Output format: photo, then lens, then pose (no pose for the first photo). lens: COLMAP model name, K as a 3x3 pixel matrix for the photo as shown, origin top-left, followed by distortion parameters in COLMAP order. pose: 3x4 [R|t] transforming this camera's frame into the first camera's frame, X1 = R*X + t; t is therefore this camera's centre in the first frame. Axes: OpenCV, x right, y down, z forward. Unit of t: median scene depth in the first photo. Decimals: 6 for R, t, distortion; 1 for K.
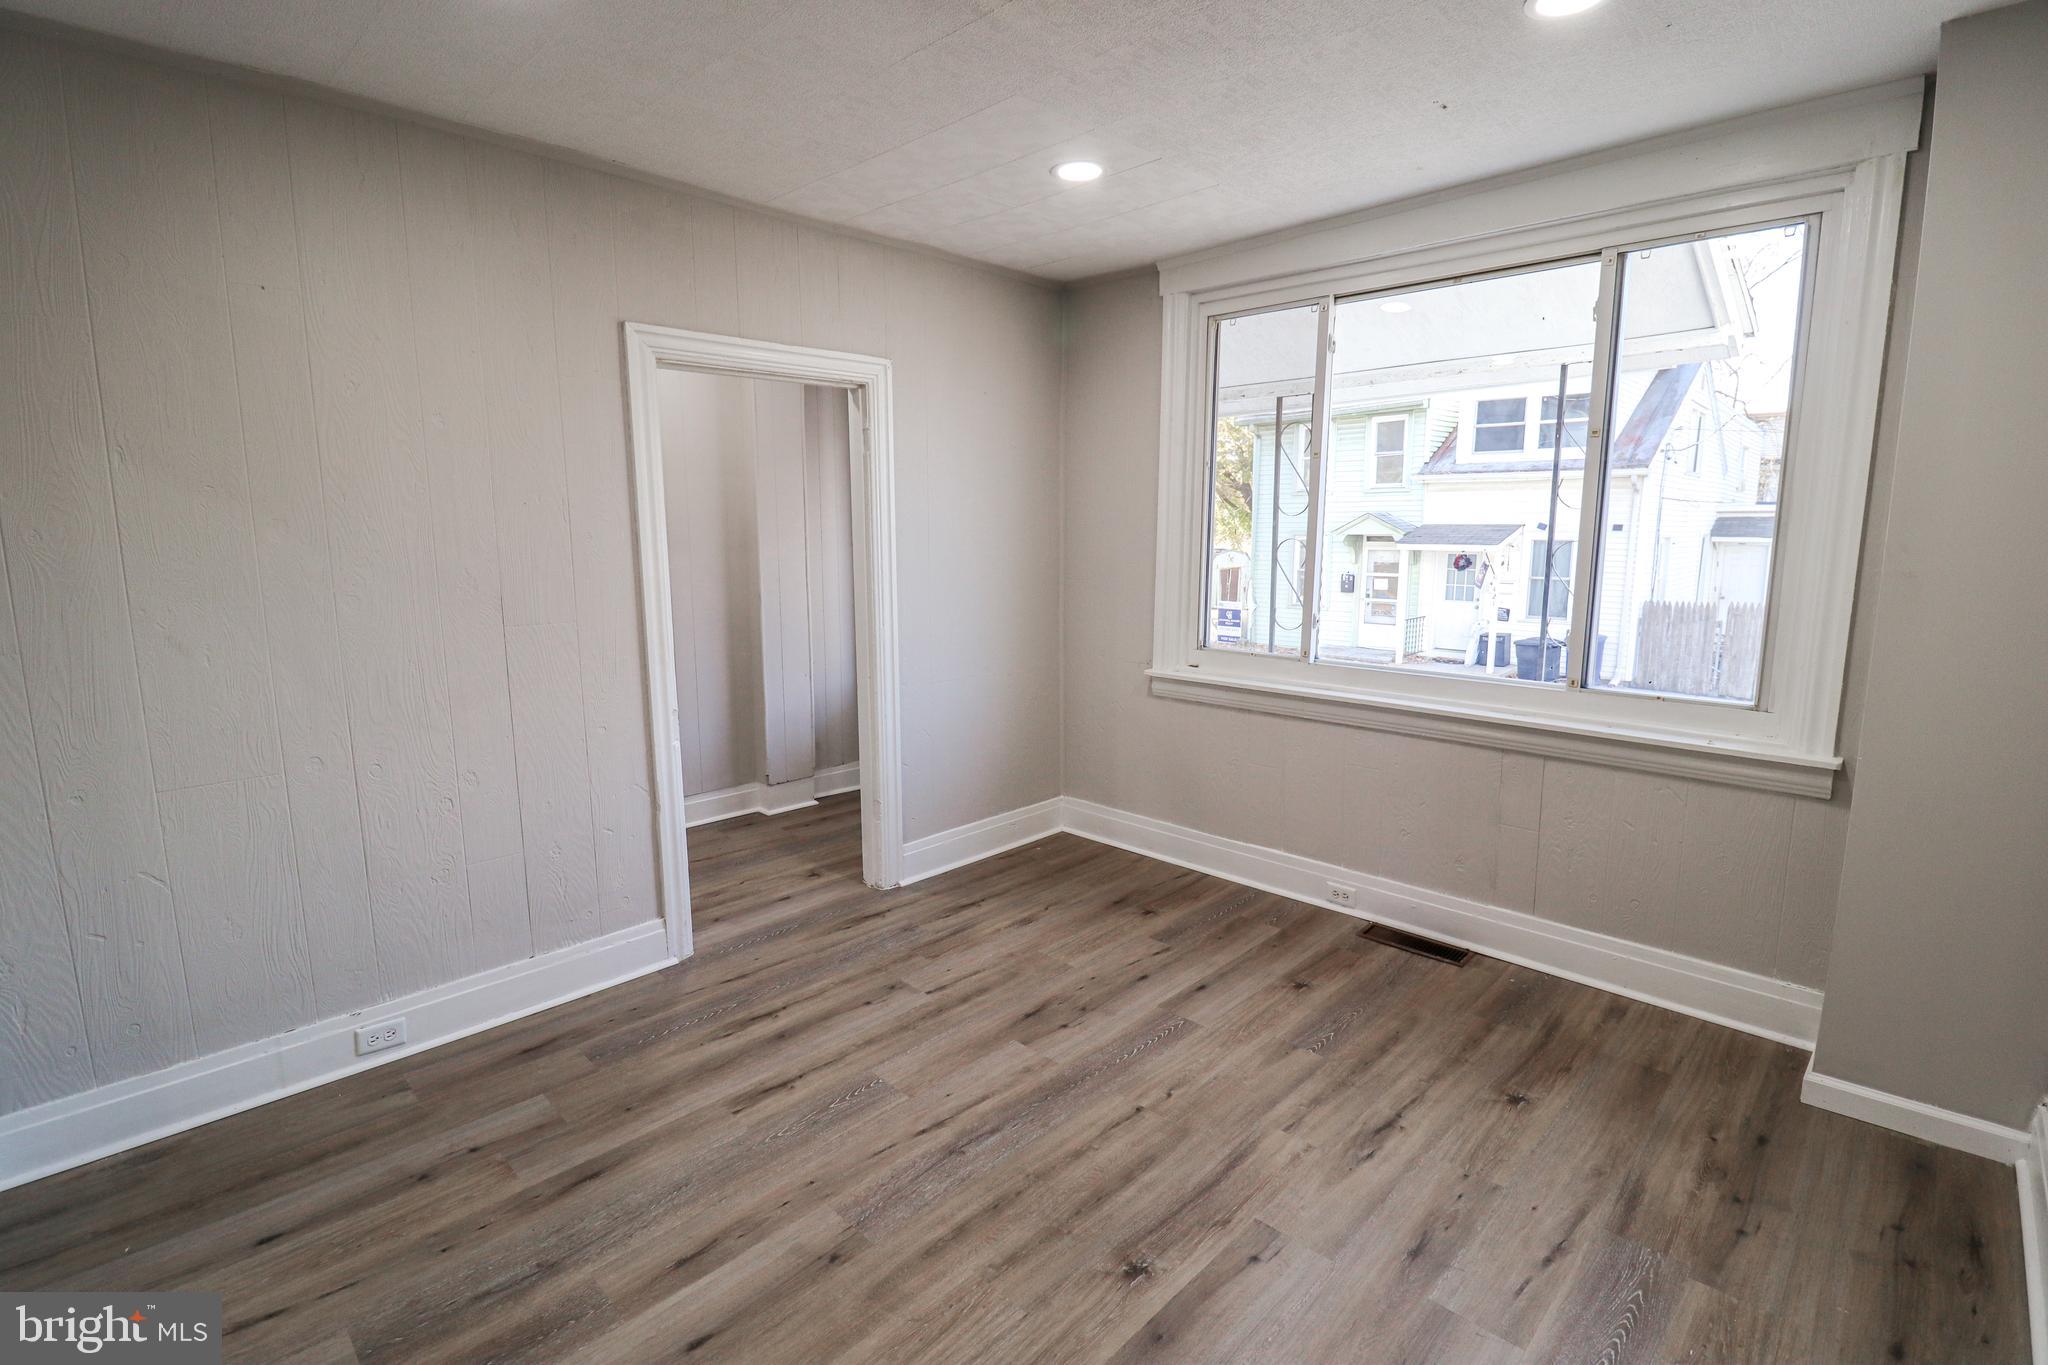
lens RADIAL K [[946.3, 0, 1043.4], [0, 946.3, 673.1], [0, 0, 1]] dist [-0.000154, -0.013125]
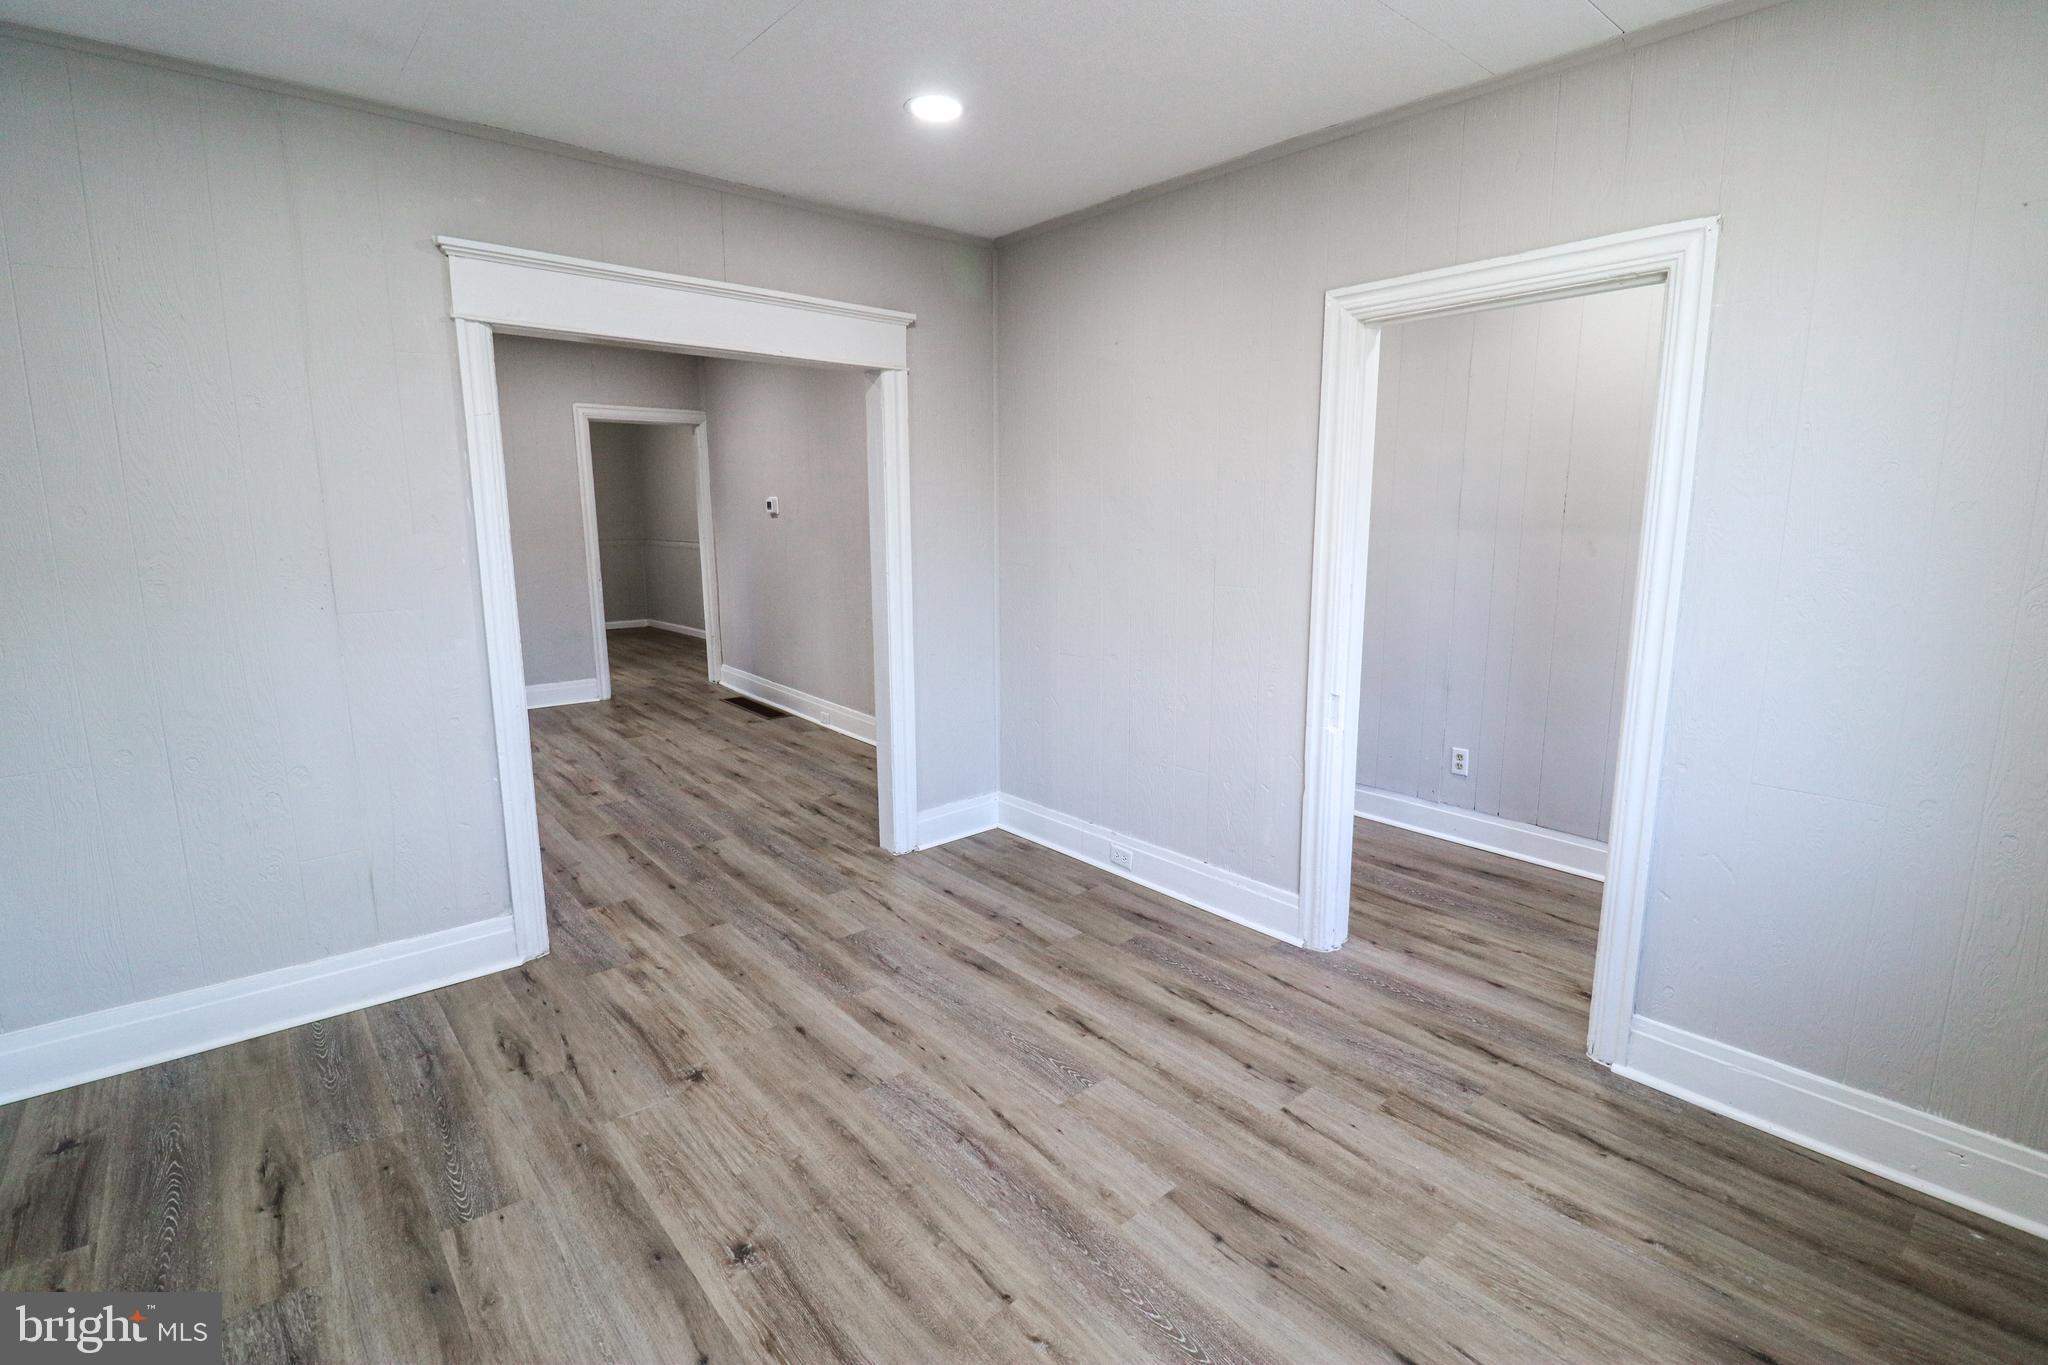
lens RADIAL K [[946.3, 0, 1043.4], [0, 946.3, 673.1], [0, 0, 1]] dist [-0.000154, -0.013125]
pose [[-0.082984, 0.176620, -0.980775, 0.679762], [-0.152477, 0.970331, 0.187640, -0.140634], [0.984817, 0.165117, -0.053591, 0.916758]]
